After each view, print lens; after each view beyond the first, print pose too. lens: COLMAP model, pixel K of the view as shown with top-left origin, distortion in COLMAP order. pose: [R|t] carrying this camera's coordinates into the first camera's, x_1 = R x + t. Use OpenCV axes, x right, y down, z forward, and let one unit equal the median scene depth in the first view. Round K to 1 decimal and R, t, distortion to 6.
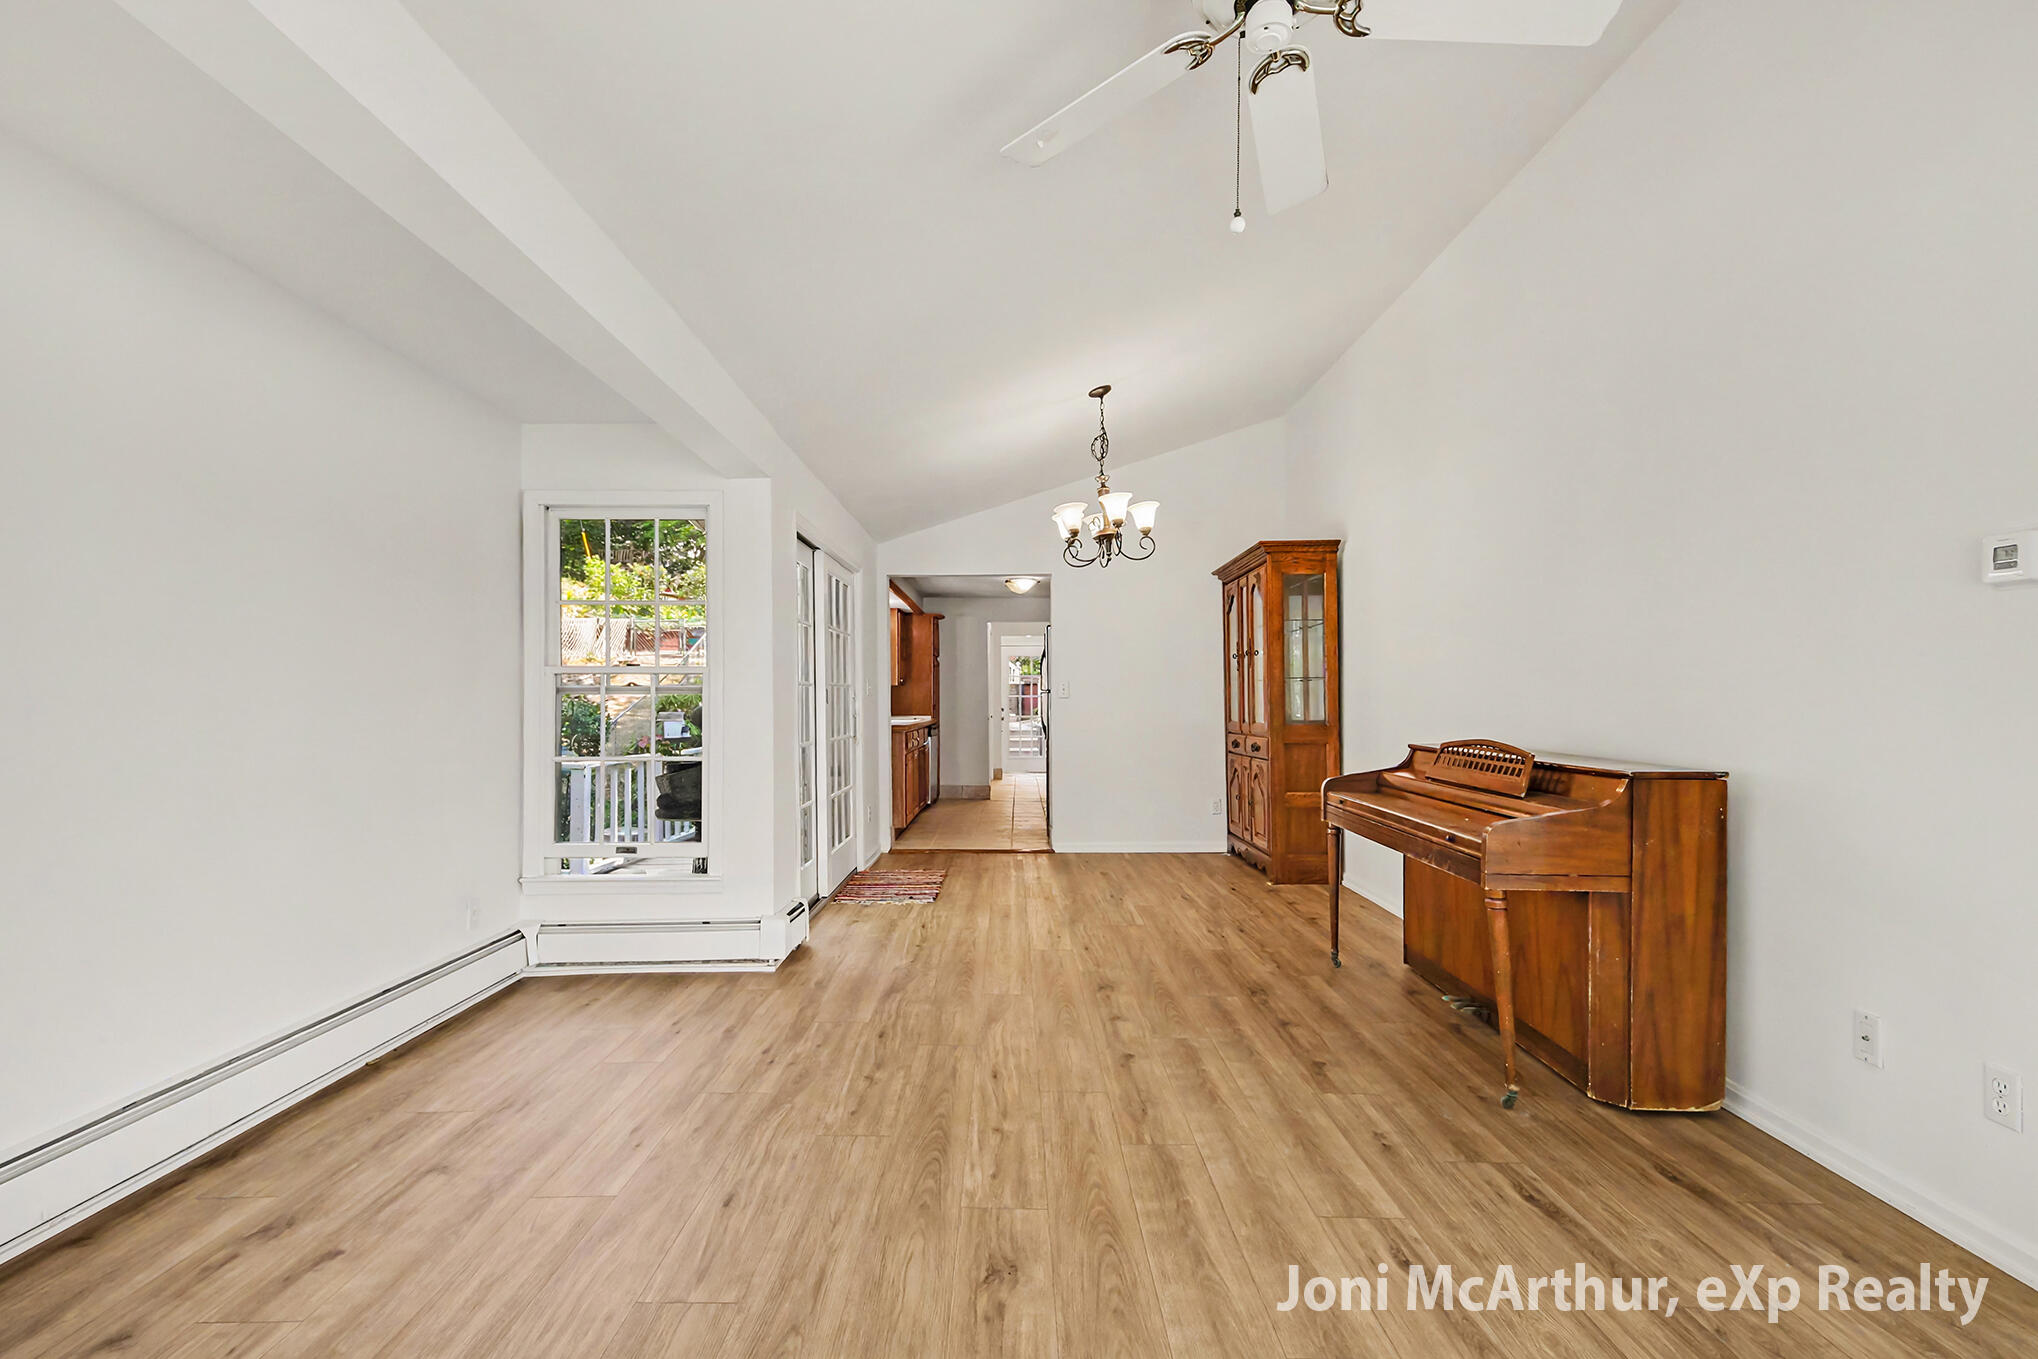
lens RADIAL K [[935.5, 0, 970.4], [0, 935.5, 685.5], [0, 0, 1]] dist [0.045369, -0.003751]
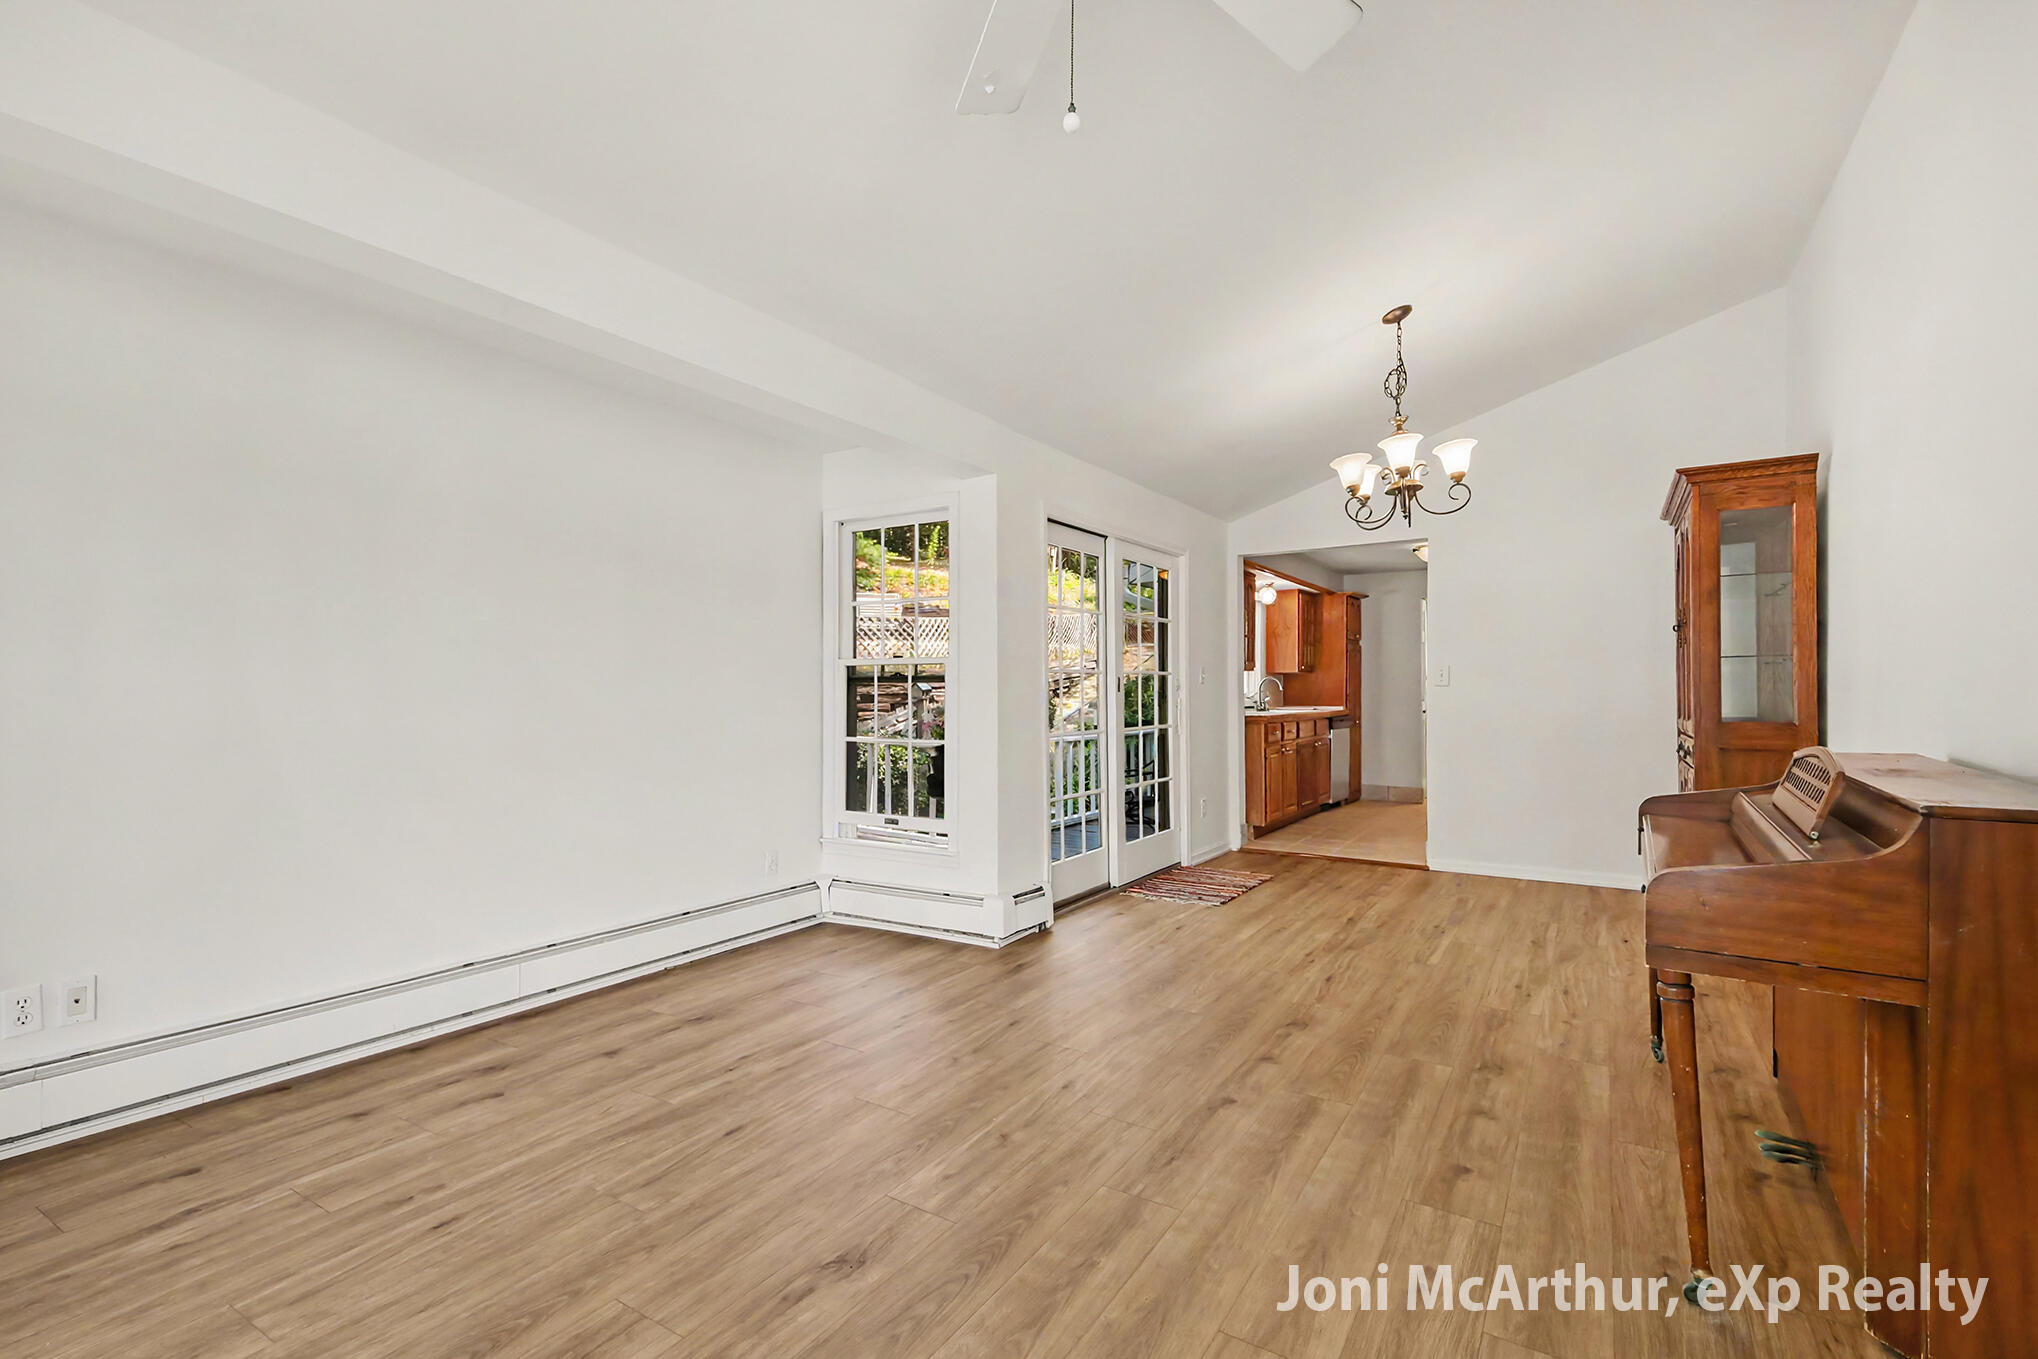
lens RADIAL K [[935.5, 0, 988.3], [0, 935.5, 680.9], [0, 0, 1]] dist [0.045369, -0.003751]
pose [[0.848319, -0.005103, -0.529461, 0.329509], [0.008207, 0.999960, 0.003512, 0.004484], [0.529422, -0.007324, 0.848327, 0.116949]]
